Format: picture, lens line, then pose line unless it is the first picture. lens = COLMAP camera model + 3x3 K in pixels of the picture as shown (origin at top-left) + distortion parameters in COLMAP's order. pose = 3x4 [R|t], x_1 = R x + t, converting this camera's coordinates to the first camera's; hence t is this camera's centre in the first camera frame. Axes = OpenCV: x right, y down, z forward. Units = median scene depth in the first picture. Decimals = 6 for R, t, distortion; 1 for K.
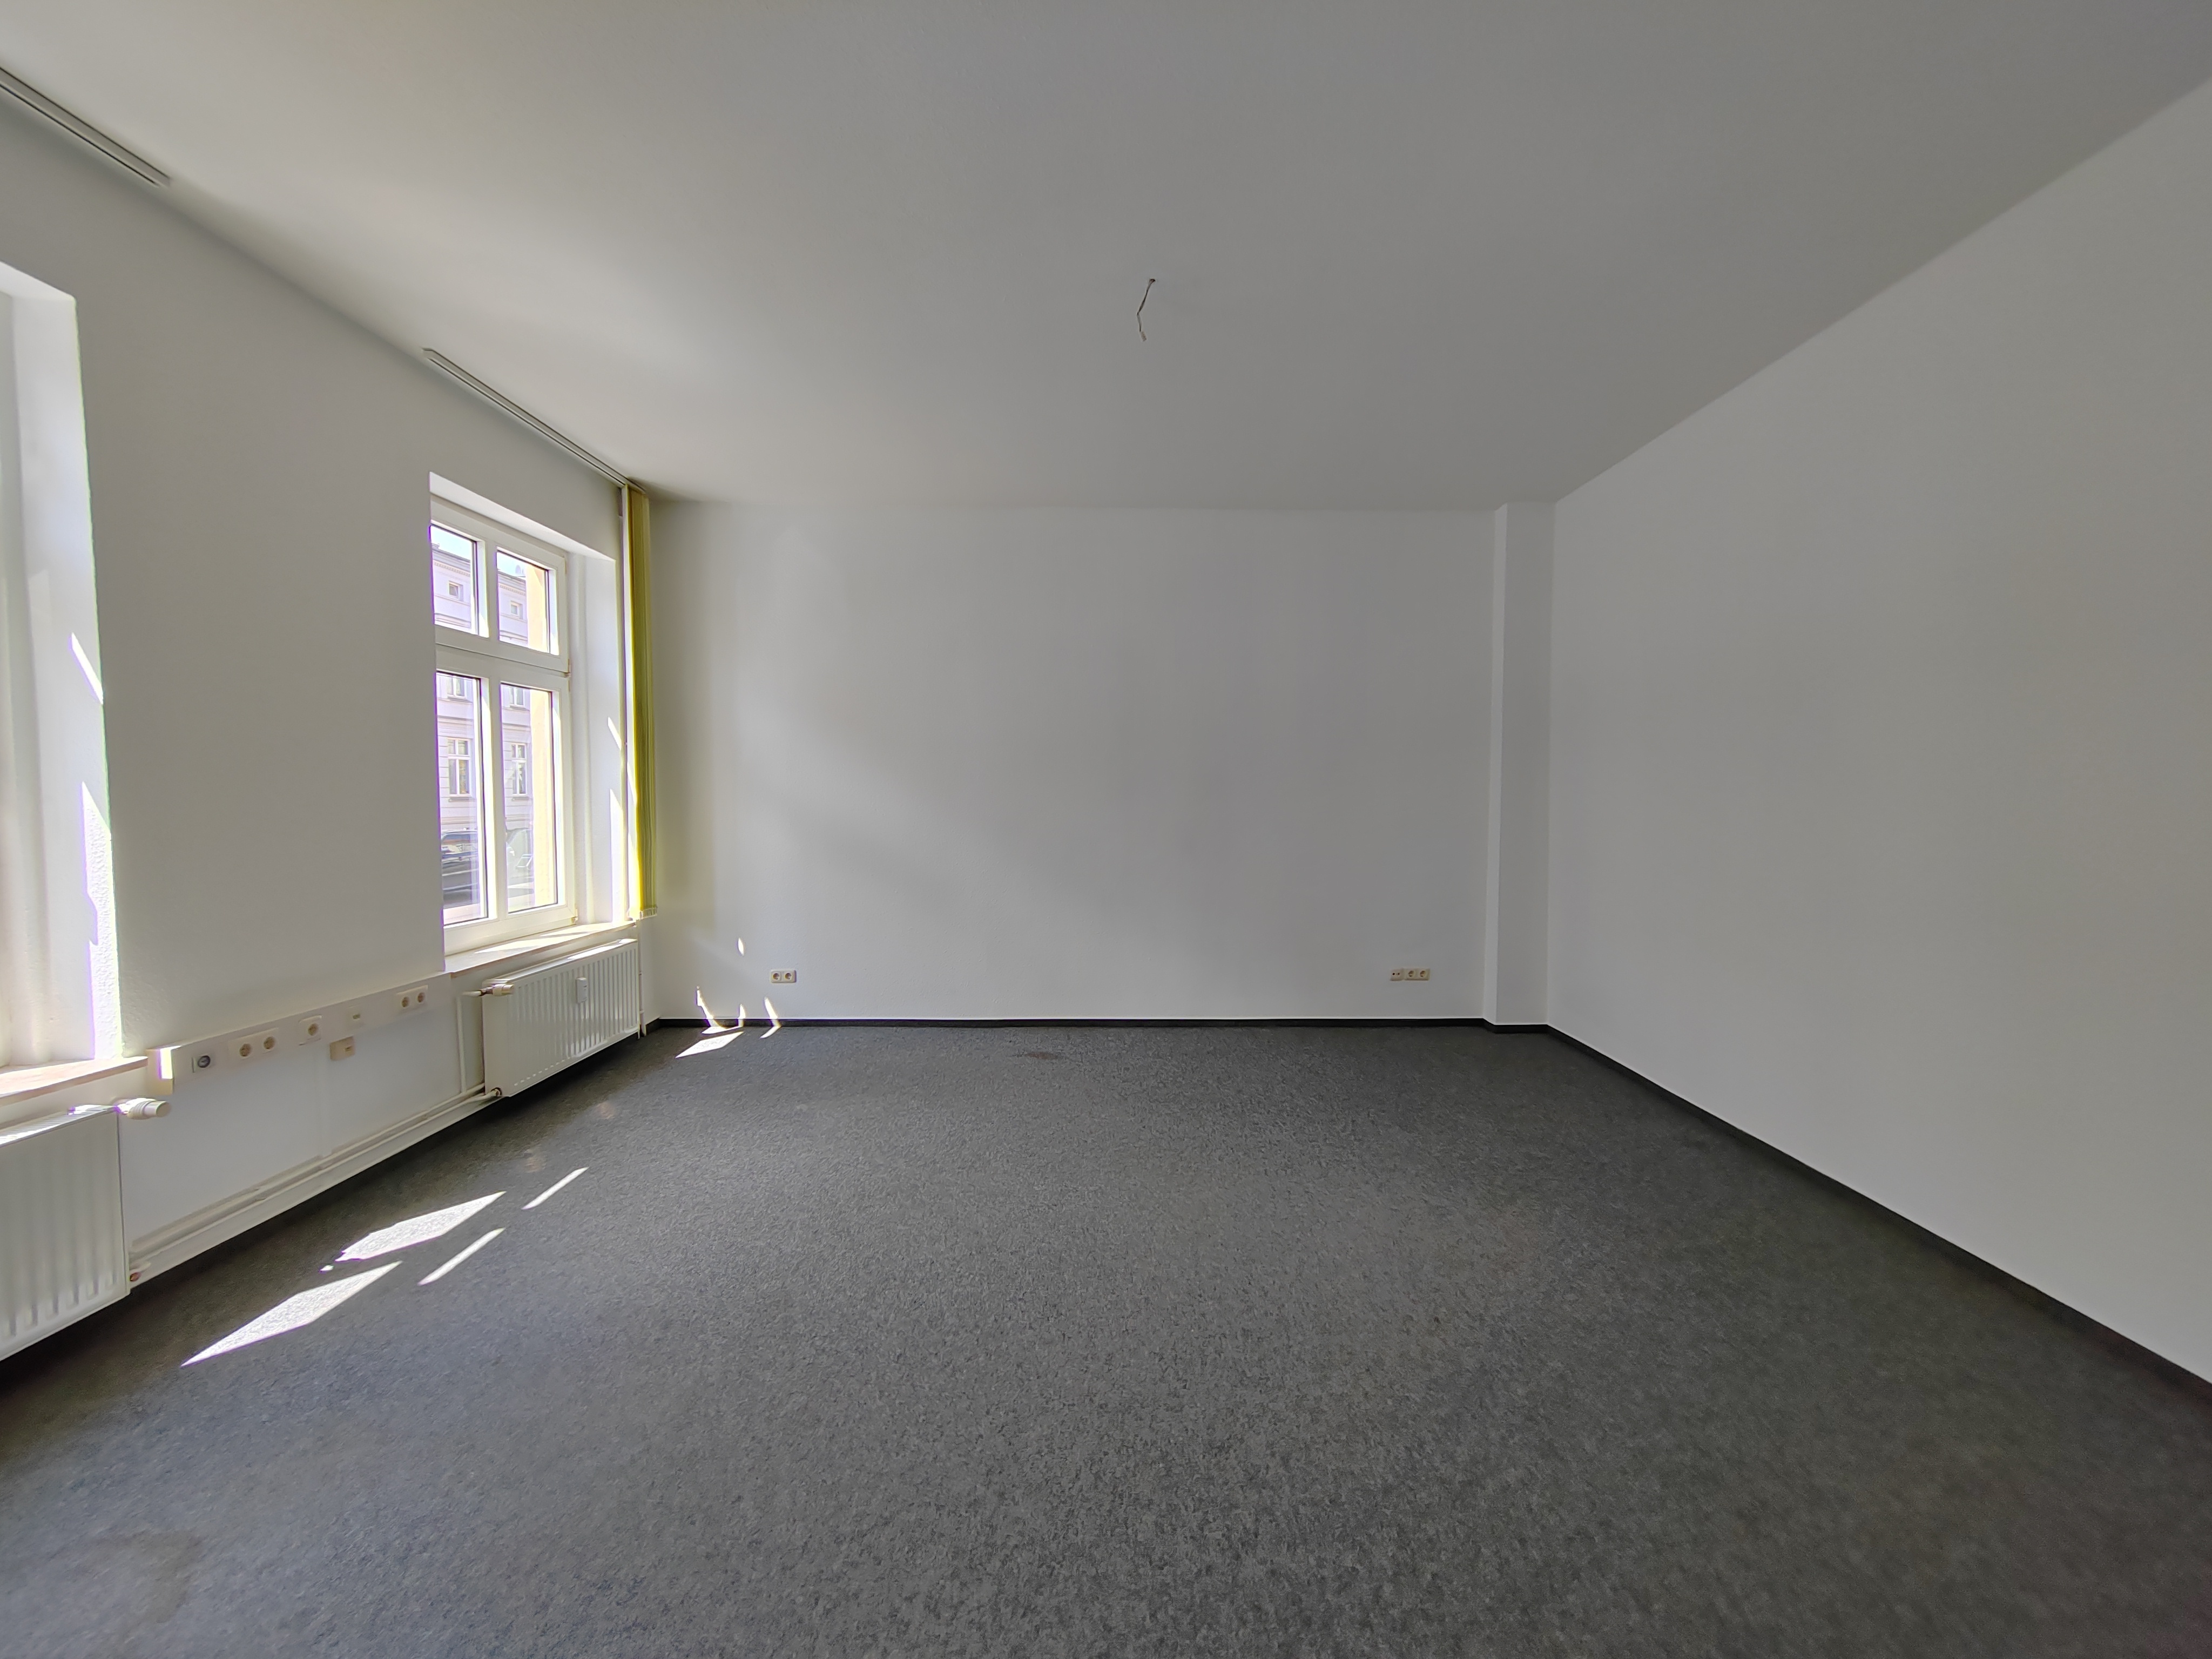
lens RADIAL K [[841.8, 0, 1106.0], [0, 841.8, 829.5], [0, 0, 1]] dist [0.003190, -0.000145]
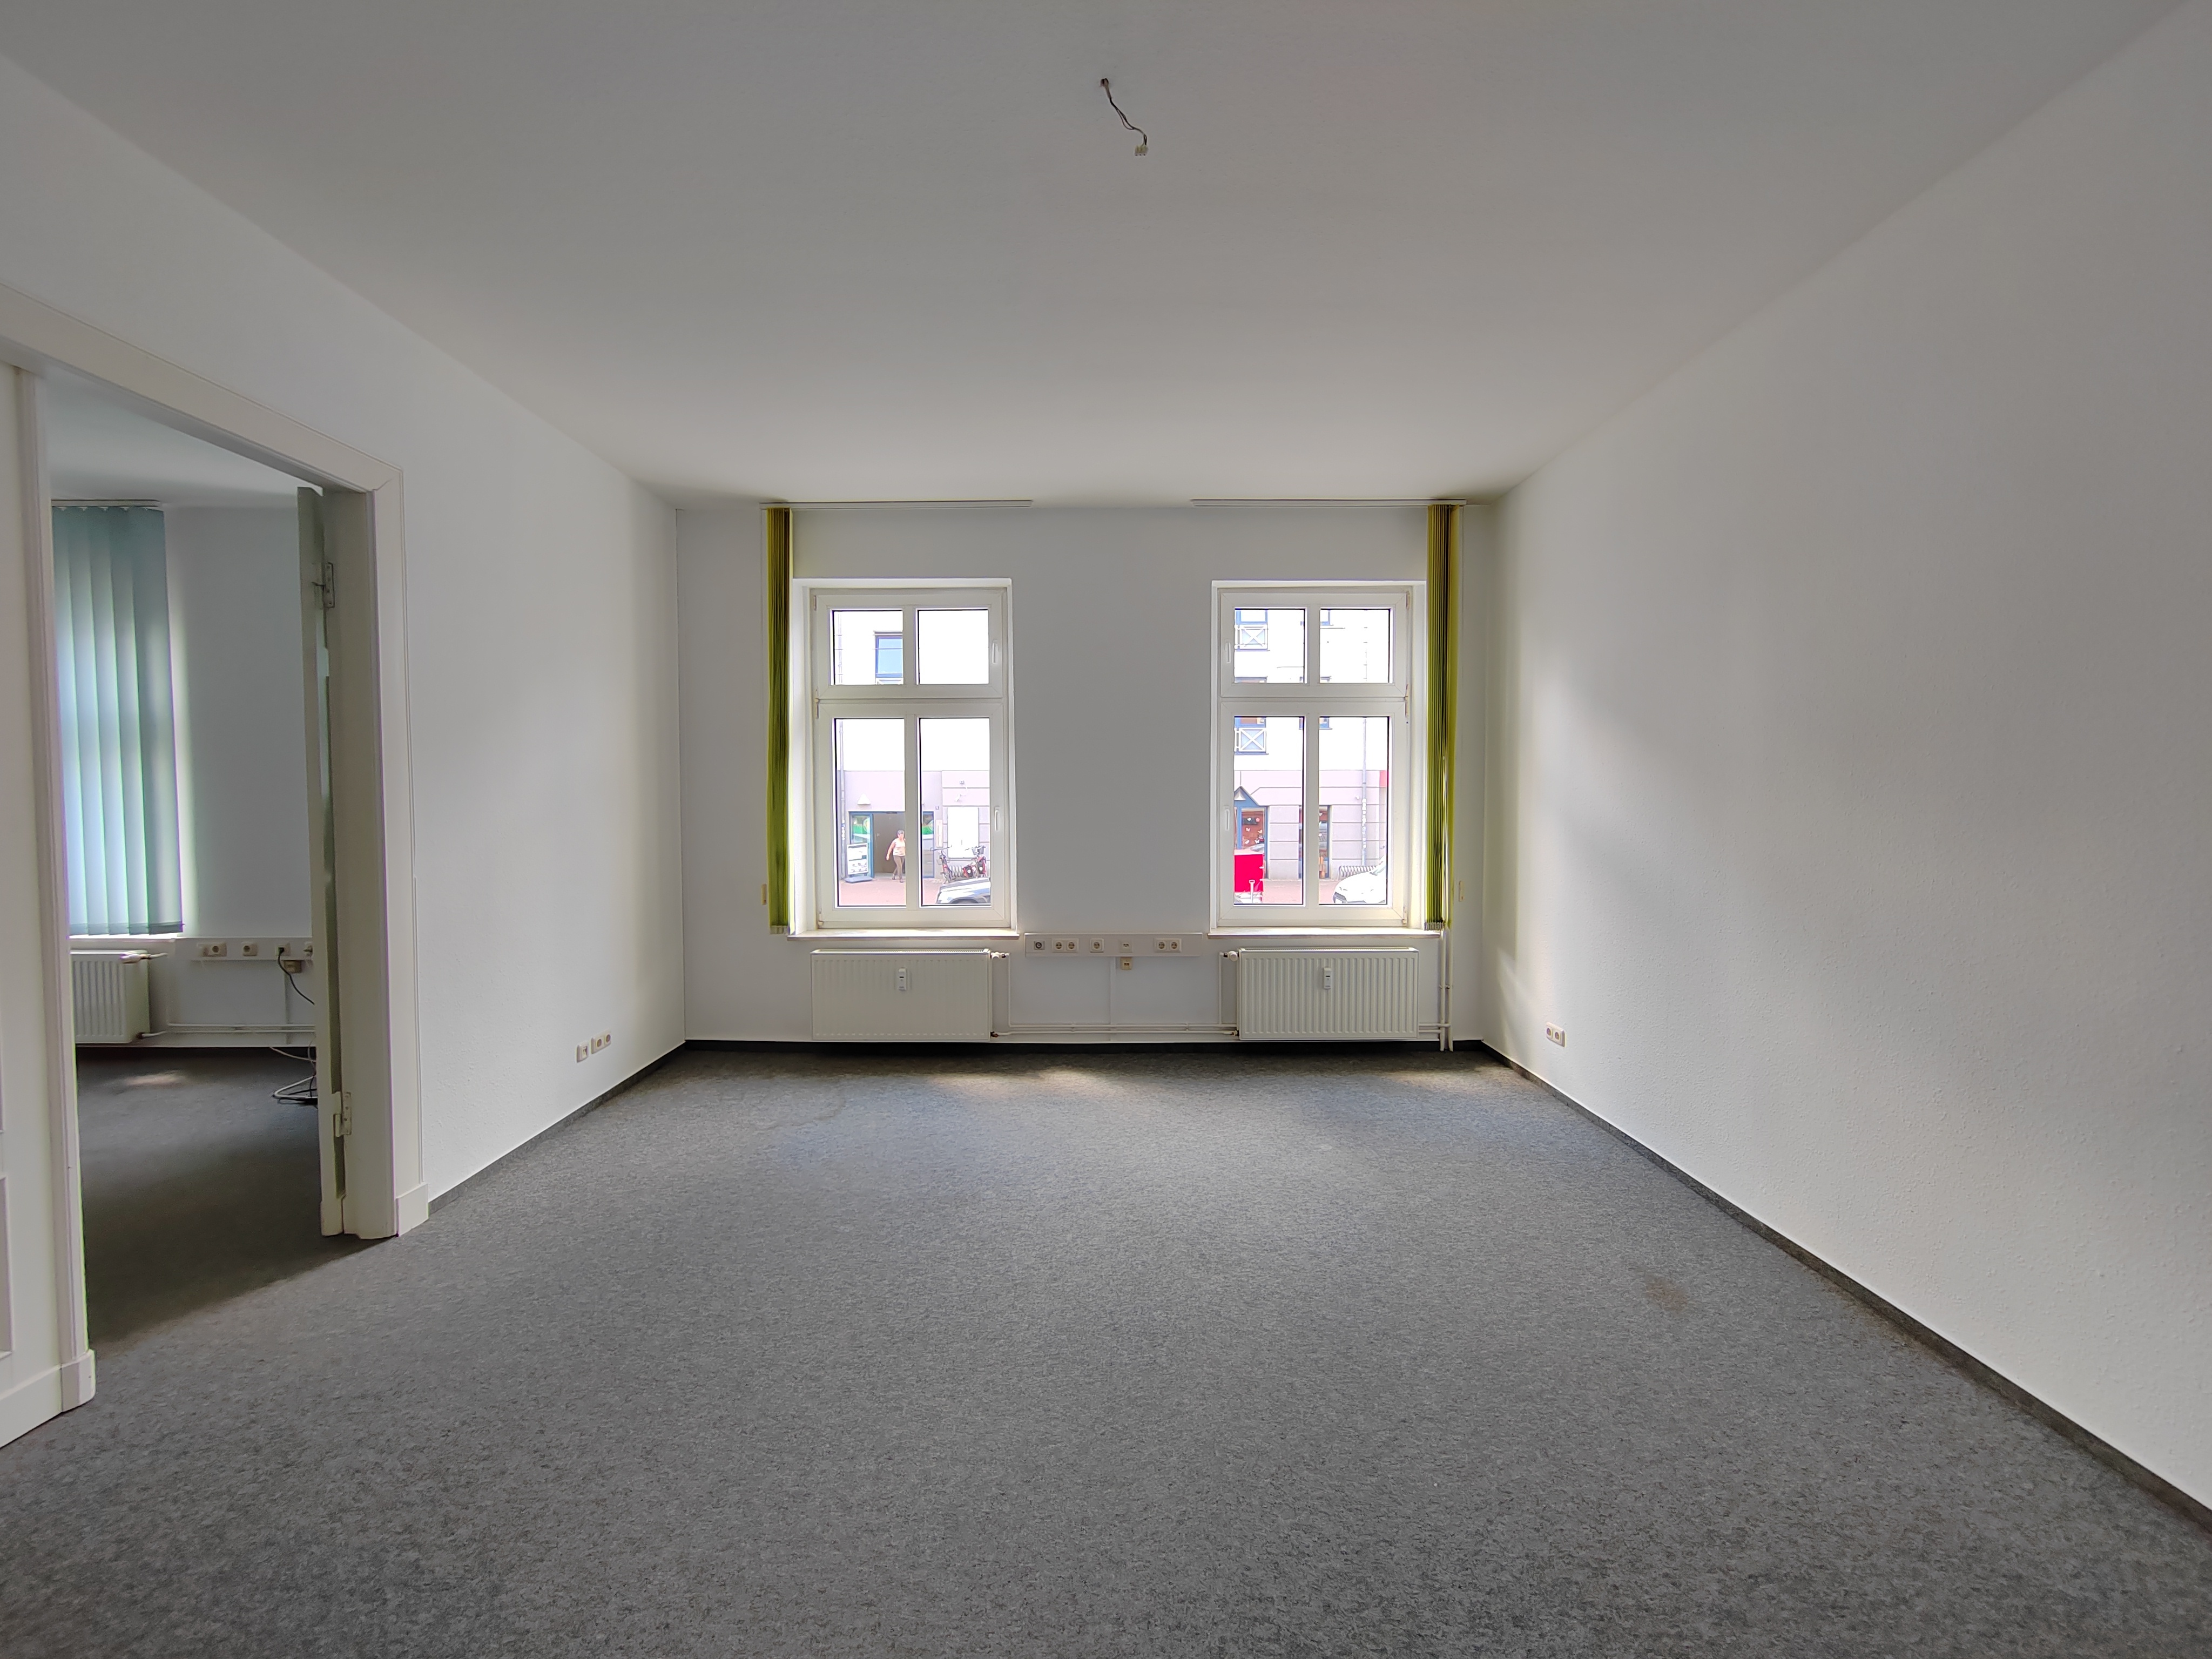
lens RADIAL K [[841.8, 0, 1106.0], [0, 841.8, 829.5], [0, 0, 1]] dist [0.003190, -0.000145]
pose [[-0.007134, 0.038778, -0.999222, 0.567005], [-0.041501, 0.998375, 0.039041, -0.048530], [0.999113, 0.041747, -0.005513, 0.762919]]
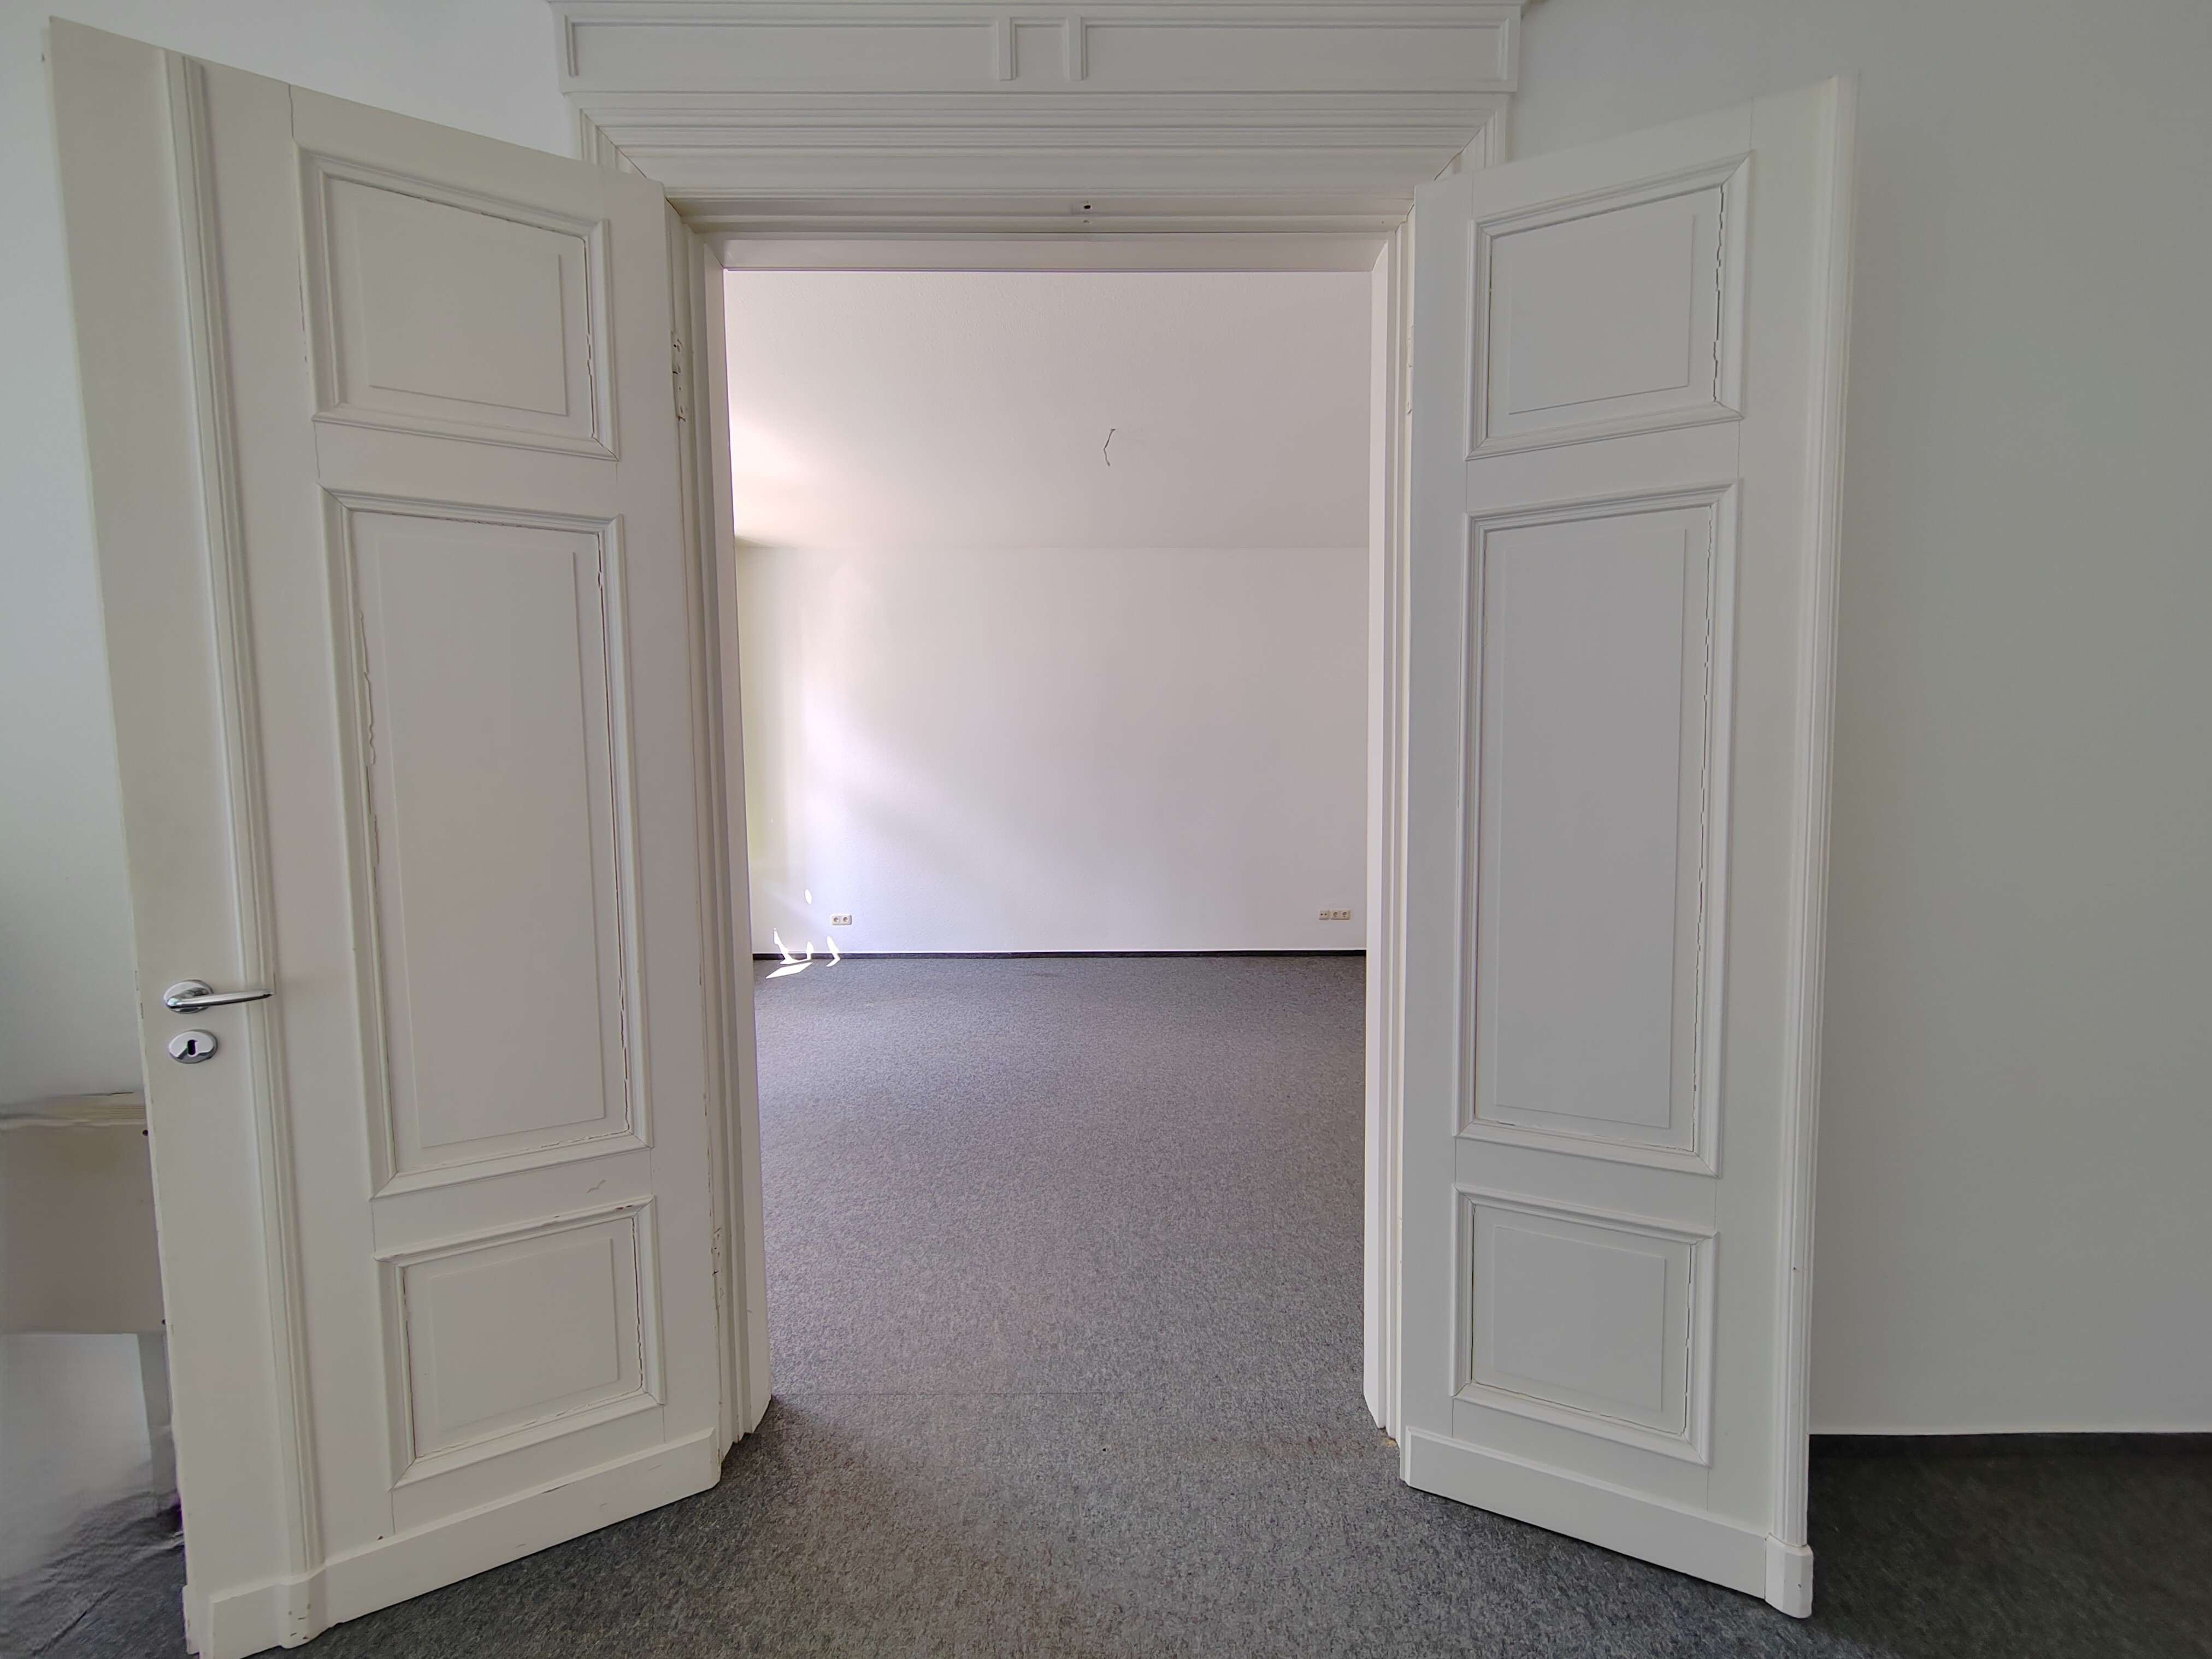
lens RADIAL K [[860.4, 0, 1106.0], [0, 860.4, 829.5], [0, 0, 1]] dist [0.000480, -0.000014]
pose [[0.999956, -0.007848, -0.005063, 0.032841], [0.007952, 0.999749, 0.020969, 0.018445], [0.004897, -0.021008, 0.999767, -0.398571]]
